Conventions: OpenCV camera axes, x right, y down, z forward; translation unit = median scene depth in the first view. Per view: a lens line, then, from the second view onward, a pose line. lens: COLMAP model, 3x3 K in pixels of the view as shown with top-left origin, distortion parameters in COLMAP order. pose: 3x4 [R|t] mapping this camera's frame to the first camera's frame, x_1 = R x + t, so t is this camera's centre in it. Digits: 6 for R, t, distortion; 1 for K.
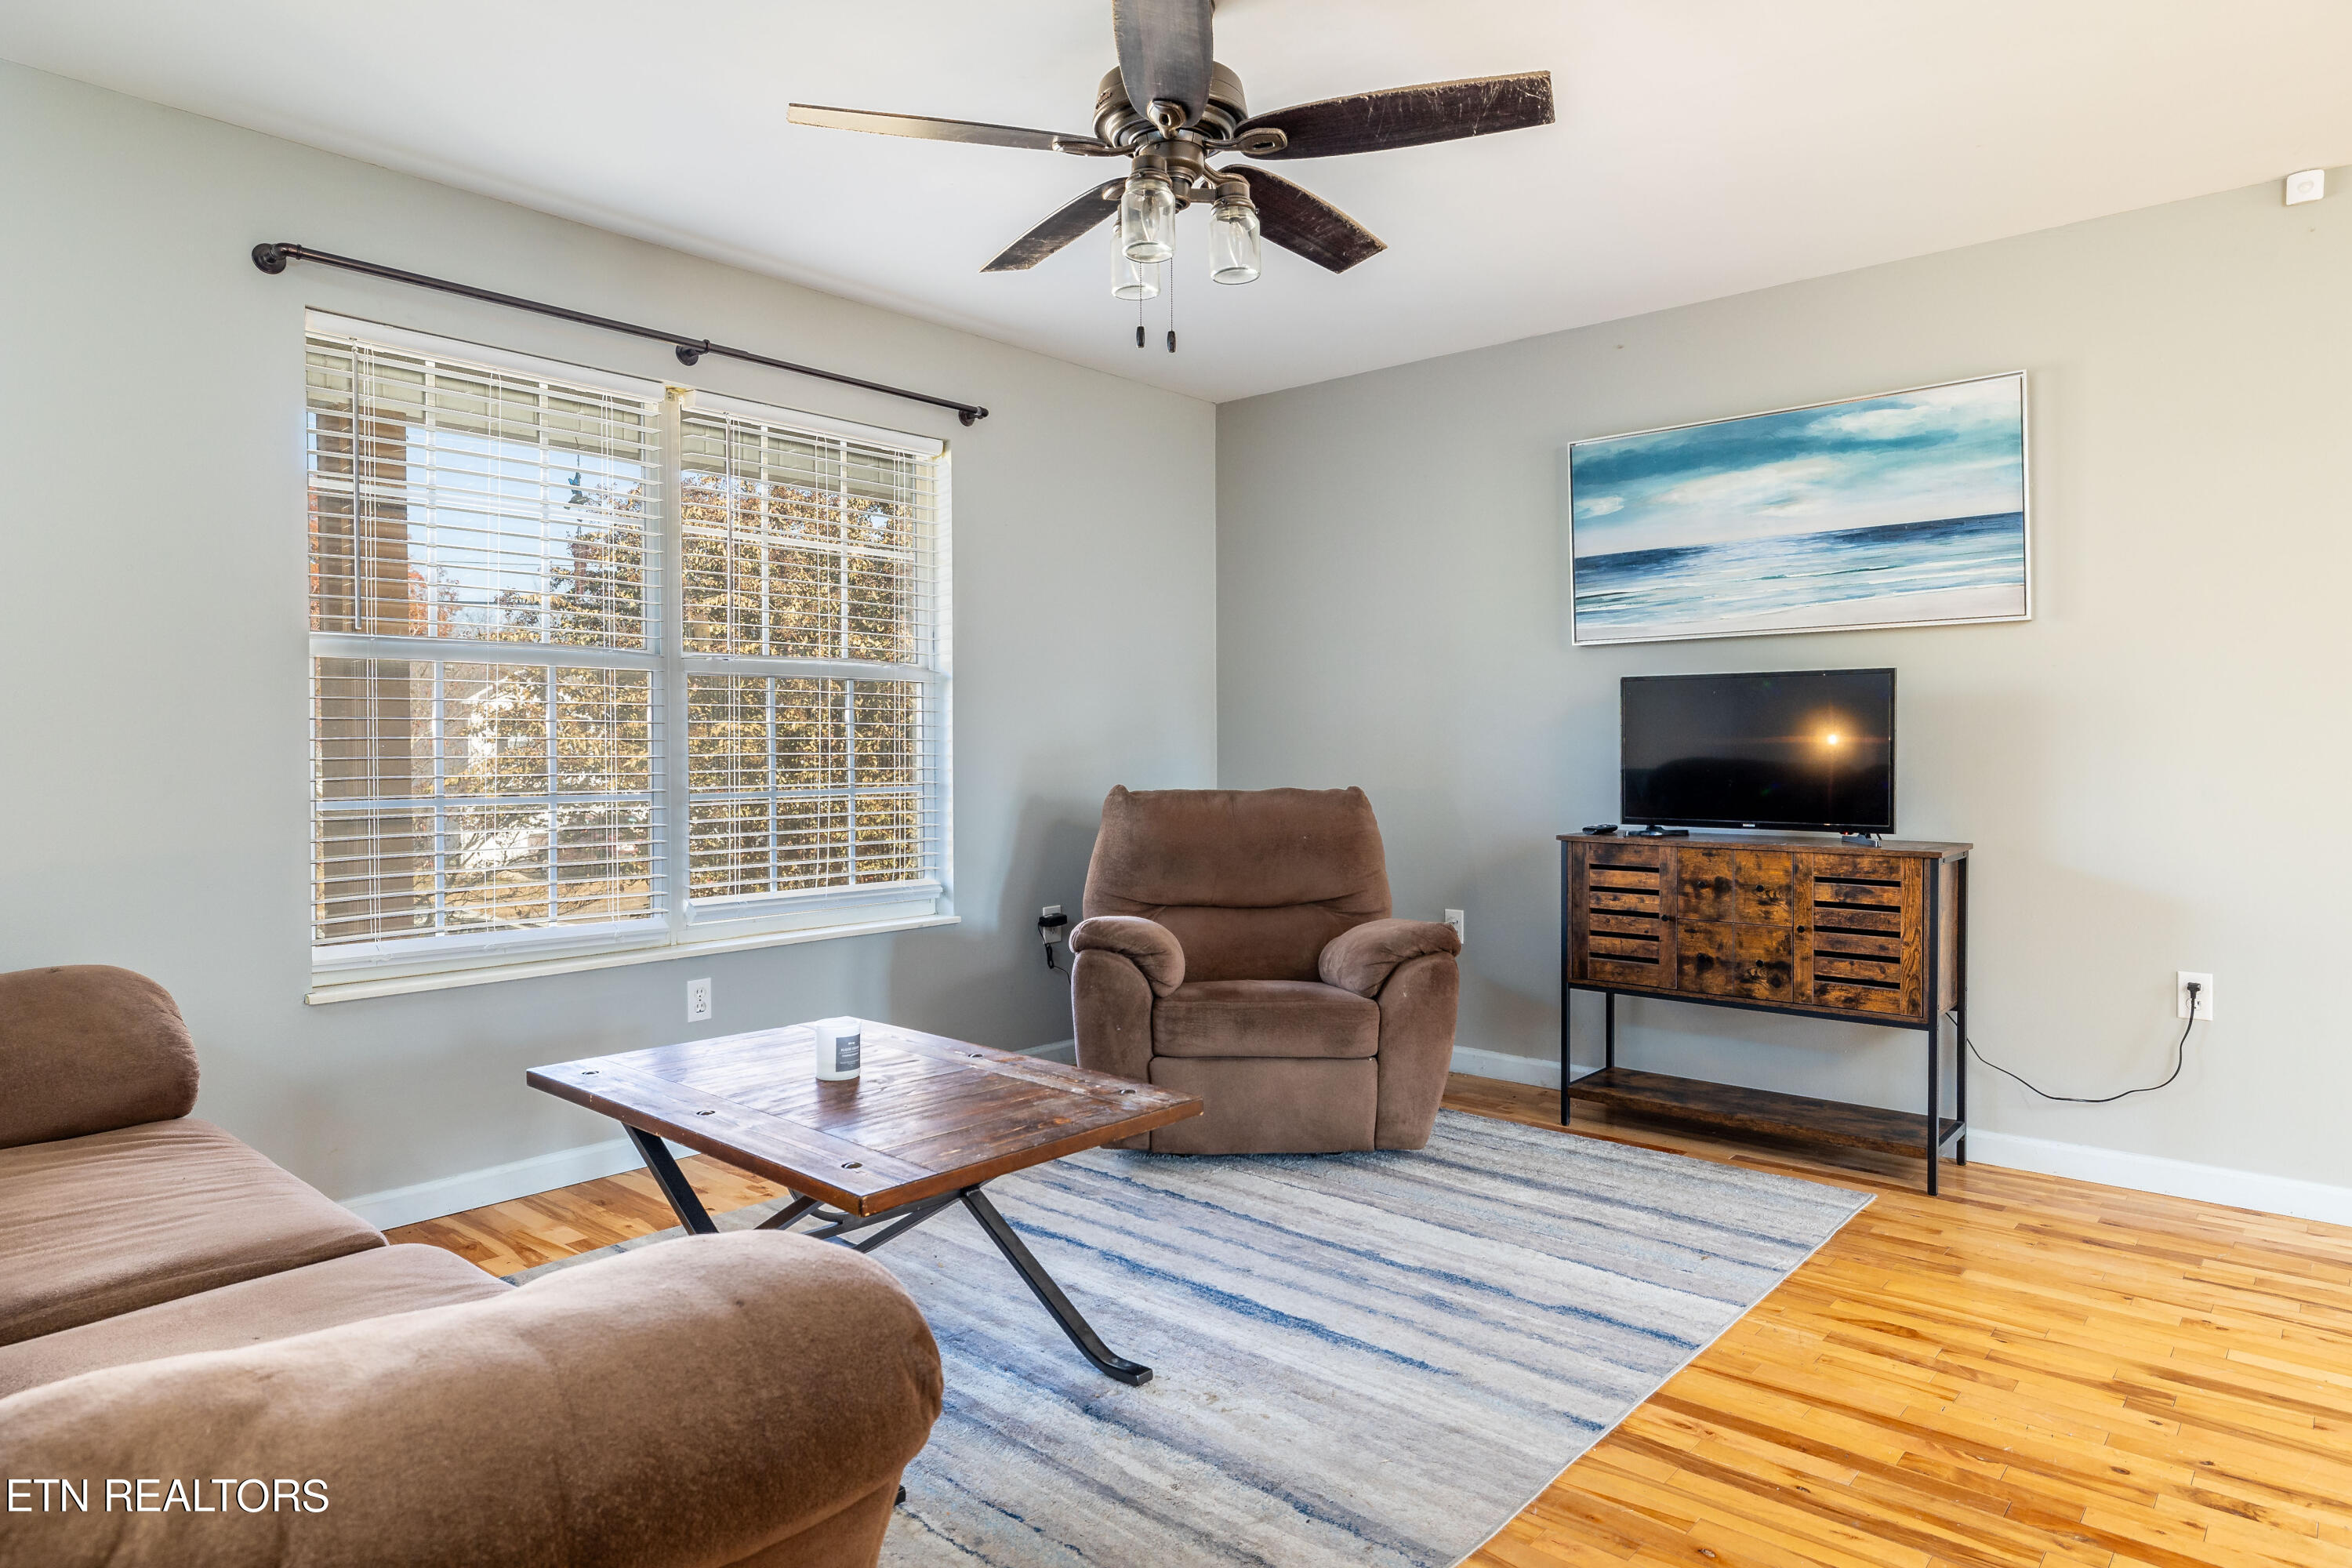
lens RADIAL K [[1374.7, 0, 1244.0], [0, 1374.7, 765.0], [0, 0, 1]] dist [-0.003402, -0.003545]
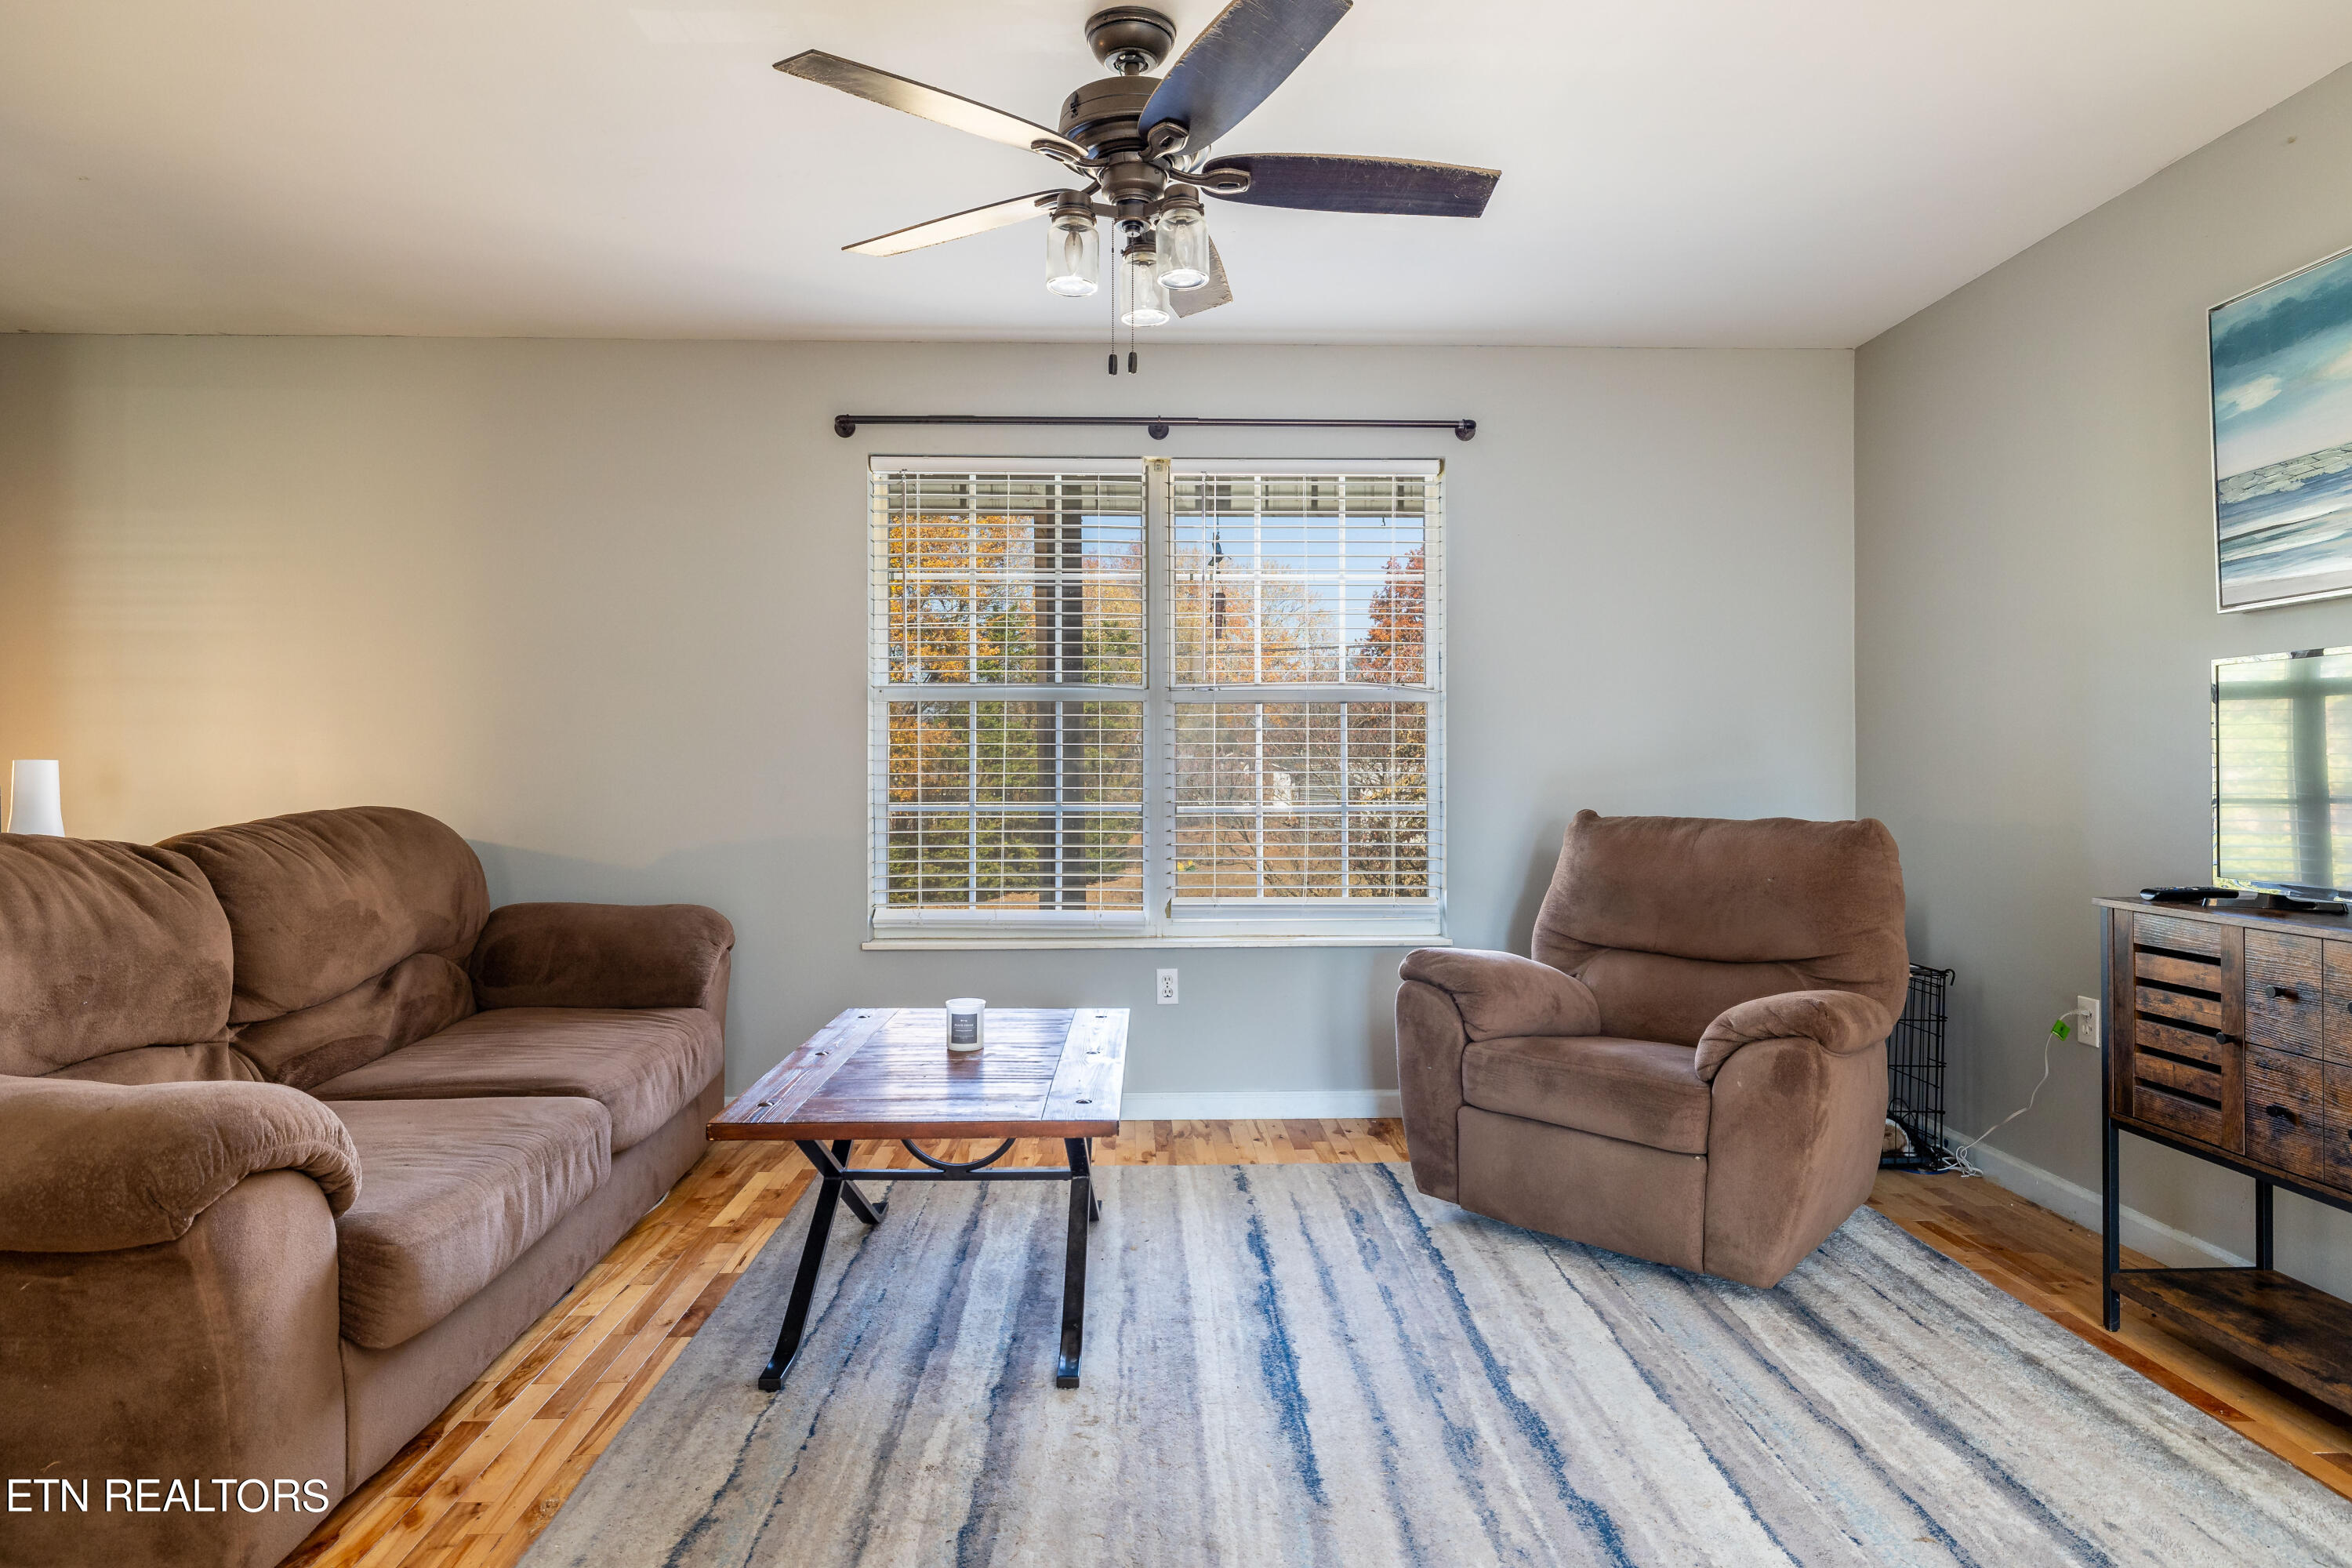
lens RADIAL K [[1374.7, 0, 1194.0], [0, 1374.7, 774.3], [0, 0, 1]] dist [-0.003402, -0.003545]
pose [[0.675227, 0.003595, -0.737601, 0.483411], [-0.010705, 0.999931, -0.004926, -0.001968], [0.737532, 0.011222, 0.675219, 0.241833]]
